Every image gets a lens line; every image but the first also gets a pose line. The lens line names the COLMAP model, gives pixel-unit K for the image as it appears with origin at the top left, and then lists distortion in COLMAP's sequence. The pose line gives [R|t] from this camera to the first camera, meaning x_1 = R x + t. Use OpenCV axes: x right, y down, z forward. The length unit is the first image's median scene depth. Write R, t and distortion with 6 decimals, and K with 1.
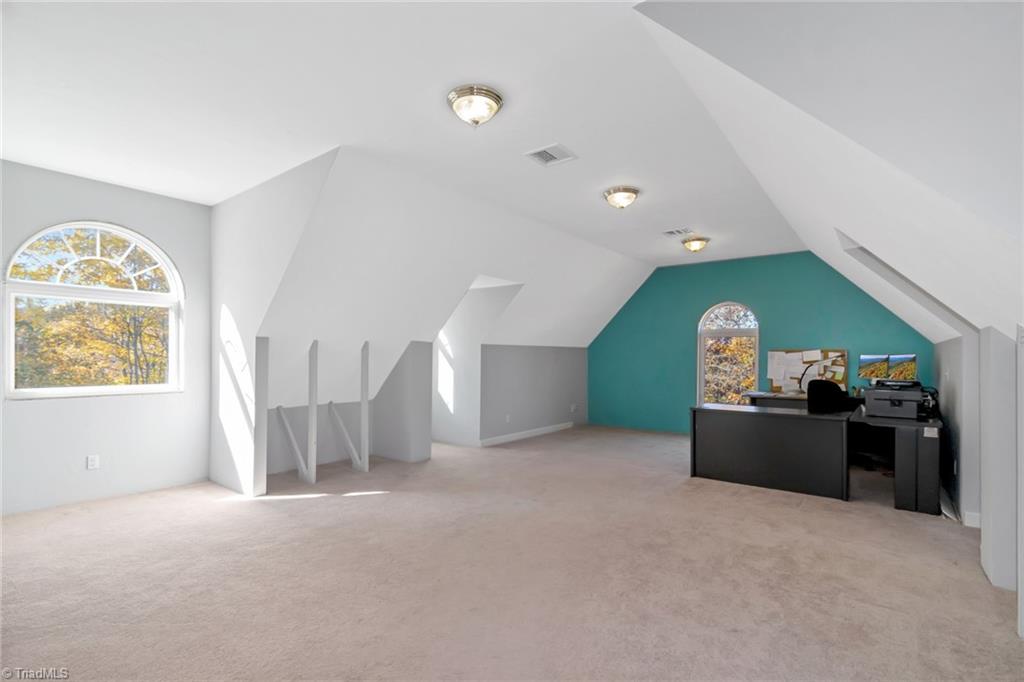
lens RADIAL K [[475.8, 0, 530.0], [0, 475.8, 355.0], [0, 0, 1]] dist [0.005633, -0.000442]
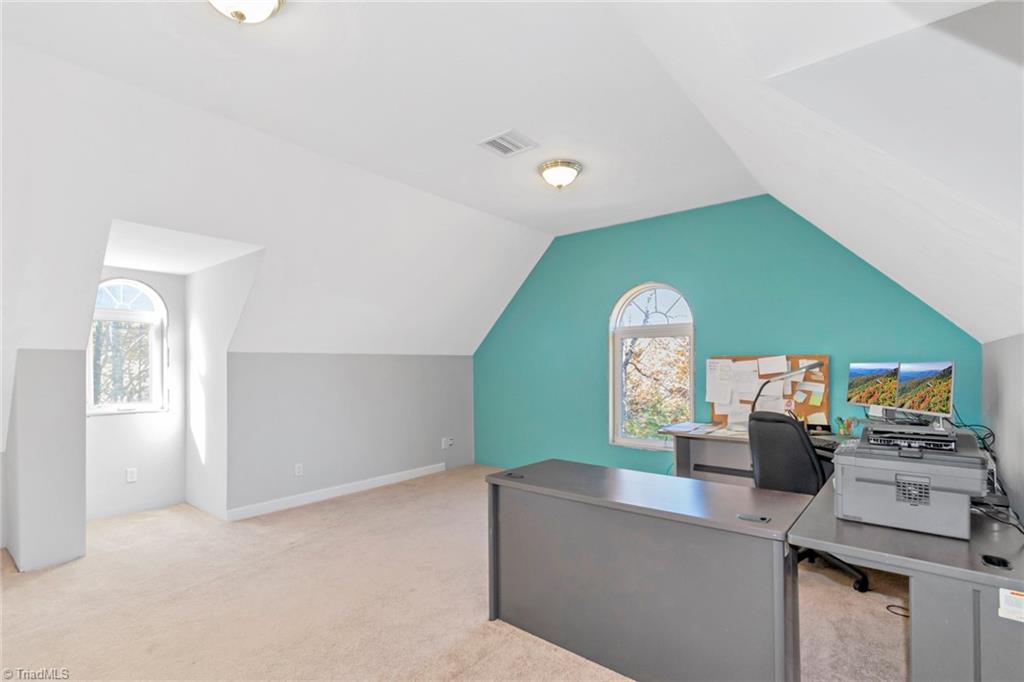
lens RADIAL K [[475.8, 0, 539.8], [0, 475.8, 363.6], [0, 0, 1]] dist [0.005633, -0.000442]
pose [[0.999895, -0.010205, -0.010298, 0.305246], [0.010196, 0.999948, -0.000859, -0.003208], [0.010306, 0.000754, 0.999947, 0.395658]]
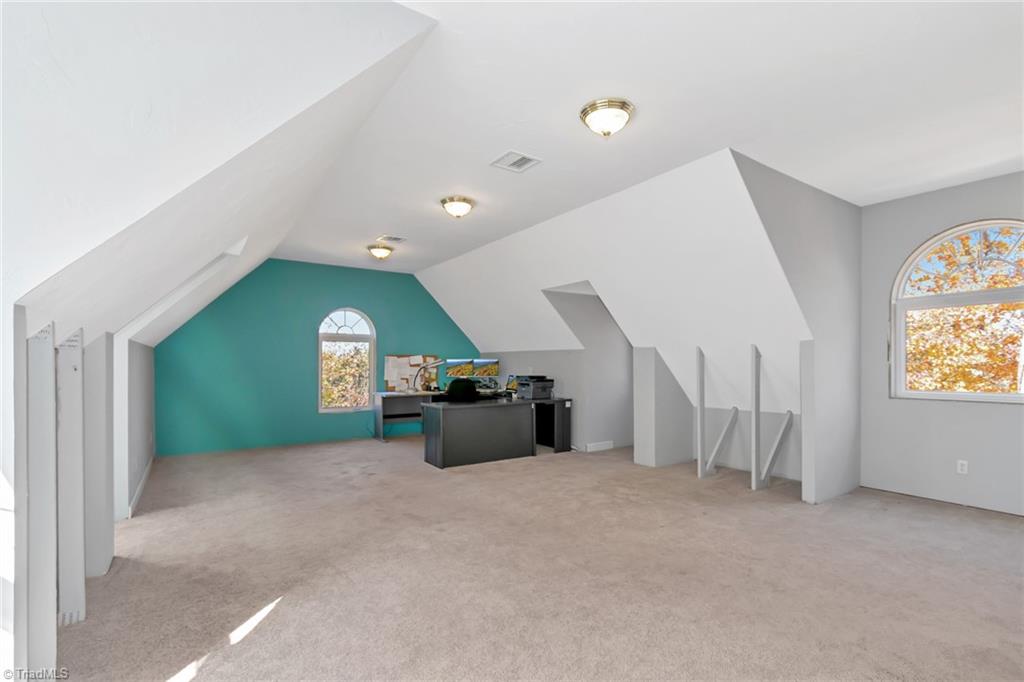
lens RADIAL K [[475.8, 0, 516.7], [0, 475.8, 362.7], [0, 0, 1]] dist [0.005633, -0.000442]
pose [[0.318629, -0.007732, 0.947848, -0.500300], [-0.000527, 0.999965, 0.008334, -0.001570], [-0.947879, -0.003155, 0.318614, 0.366368]]
